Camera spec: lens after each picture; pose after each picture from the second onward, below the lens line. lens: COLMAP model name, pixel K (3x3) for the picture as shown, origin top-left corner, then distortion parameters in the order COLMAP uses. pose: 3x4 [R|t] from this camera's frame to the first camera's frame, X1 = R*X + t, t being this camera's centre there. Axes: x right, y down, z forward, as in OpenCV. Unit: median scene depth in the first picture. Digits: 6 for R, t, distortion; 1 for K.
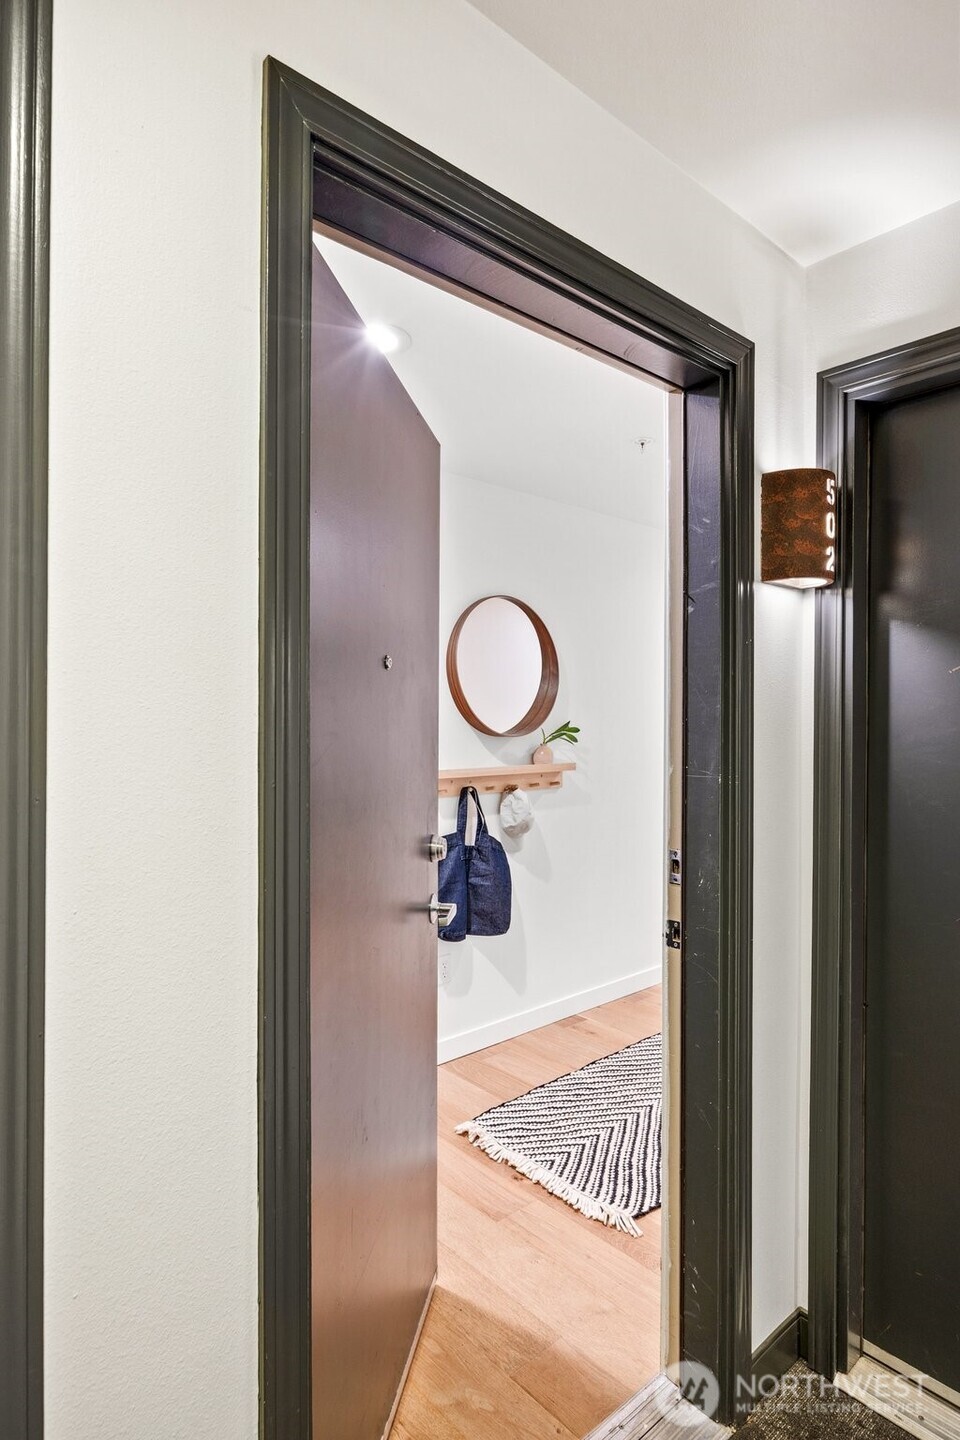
lens RADIAL K [[809.7, 0, 480.5], [0, 809.7, 719.2], [0, 0, 1]] dist [-0.000491, 0.000011]
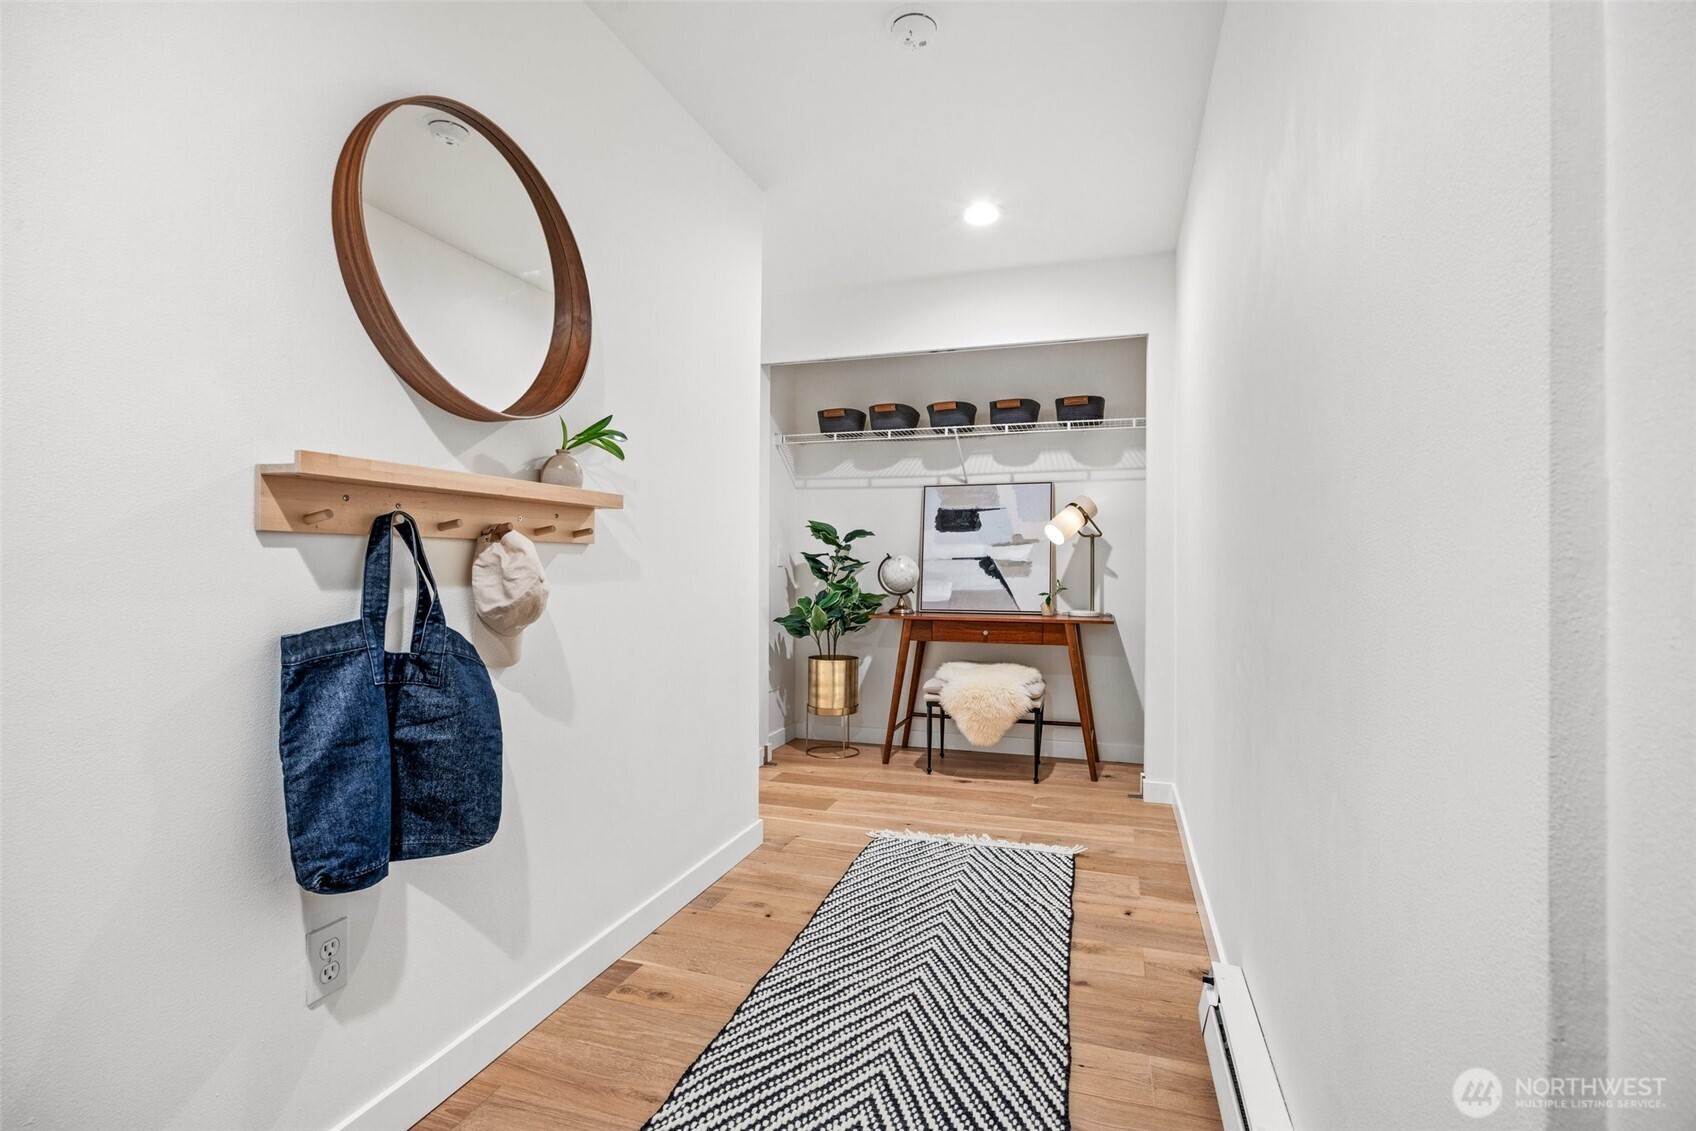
lens RADIAL K [[790.2, 0, 855.2], [0, 790.2, 568.3], [0, 0, 1]] dist [-0.011949, -0.000099]
pose [[0.861780, -0.003403, 0.507270, -0.015337], [-0.000859, 0.999966, 0.008168, 0.106489], [-0.507281, -0.007475, 0.861748, 0.513260]]
